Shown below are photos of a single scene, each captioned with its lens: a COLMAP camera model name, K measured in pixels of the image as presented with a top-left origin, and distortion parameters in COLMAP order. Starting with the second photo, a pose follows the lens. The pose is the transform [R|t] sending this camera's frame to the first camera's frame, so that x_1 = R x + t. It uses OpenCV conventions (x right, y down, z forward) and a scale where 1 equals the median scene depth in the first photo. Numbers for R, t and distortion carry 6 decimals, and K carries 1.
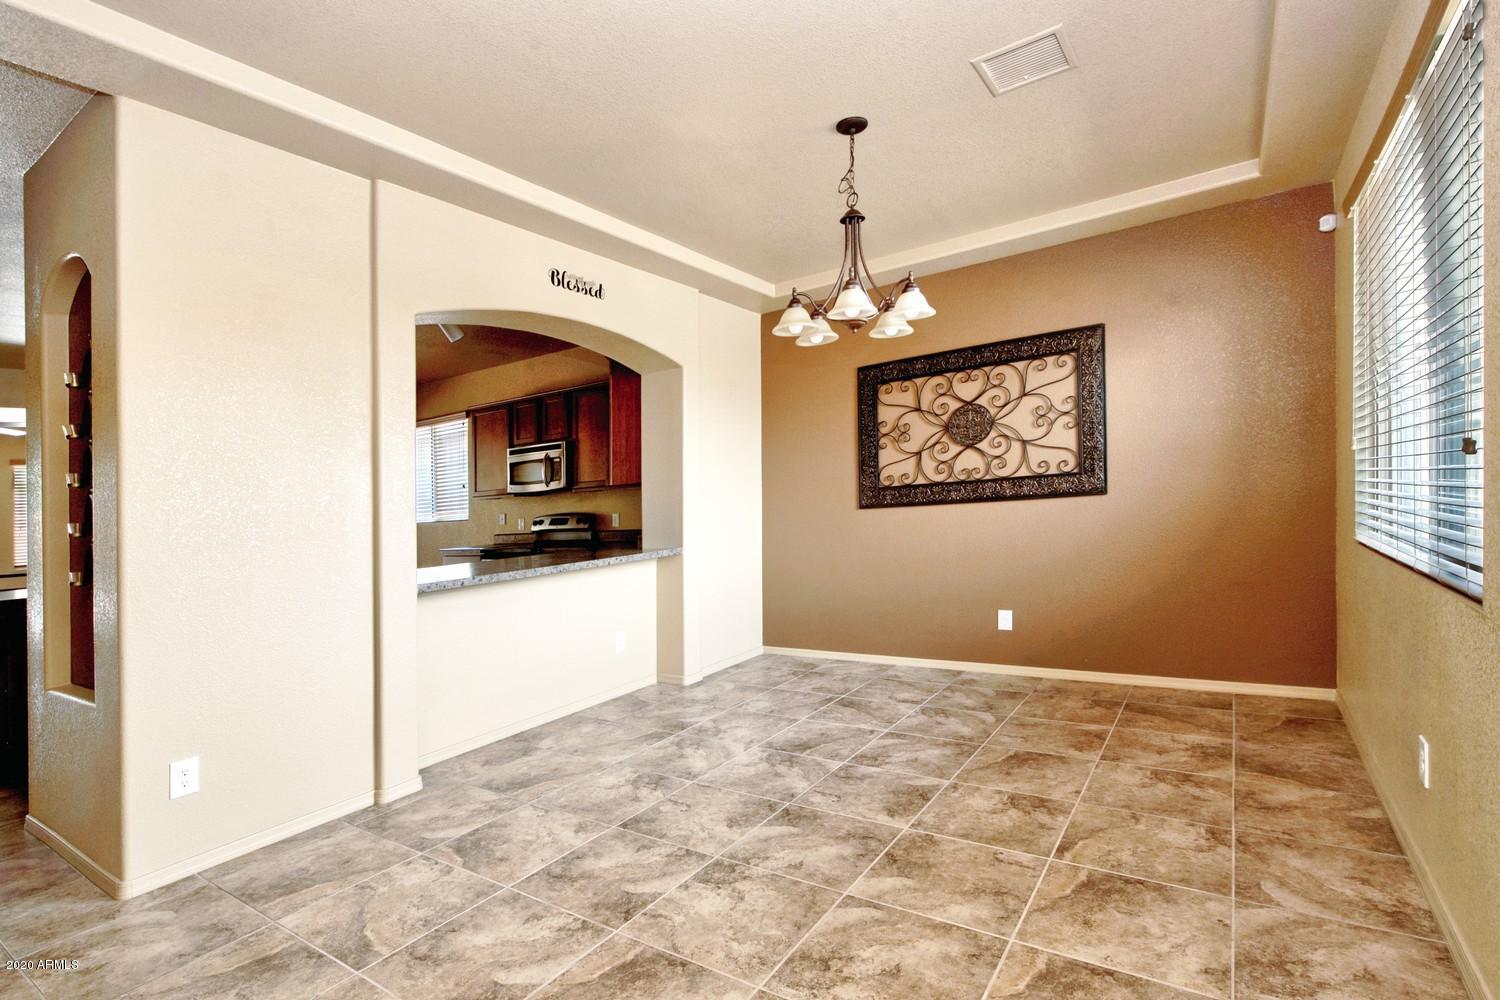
lens RADIAL K [[701.0, 0, 750.0], [0, 701.0, 500.0], [0, 0, 1]] dist [-0.001819, -0.000698]
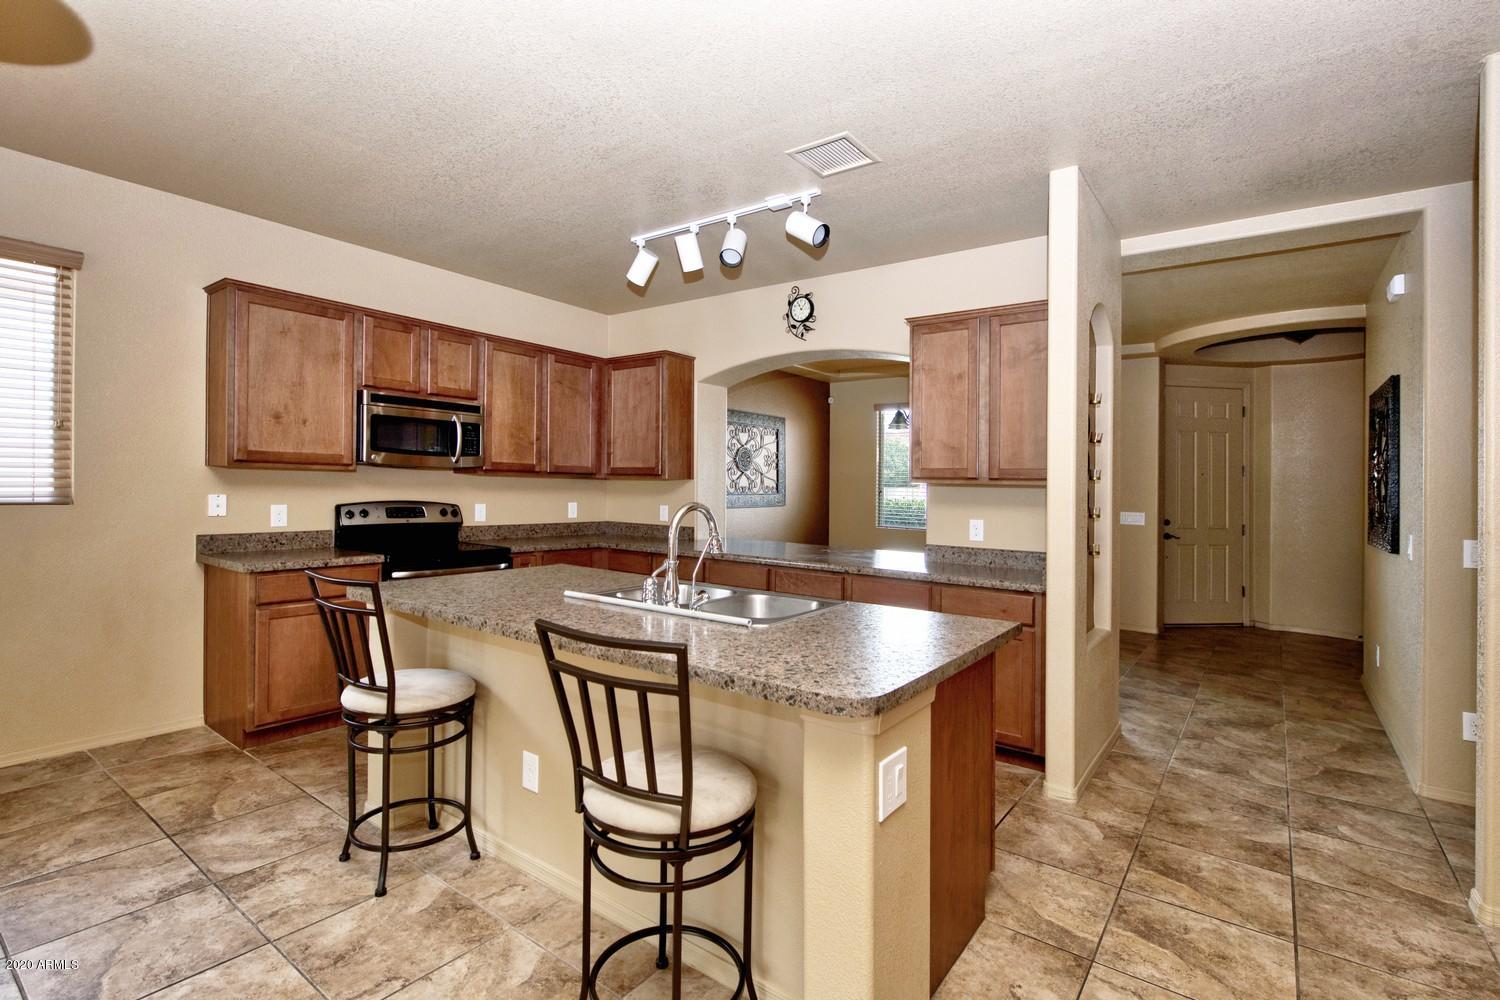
lens RADIAL K [[701.0, 0, 750.0], [0, 701.0, 500.0], [0, 0, 1]] dist [-0.001819, -0.000698]
pose [[0.041254, 0.031919, 0.998639, -1.028258], [-0.042399, 0.998645, -0.030168, 0.028184], [-0.998249, -0.041097, 0.042551, 0.711185]]
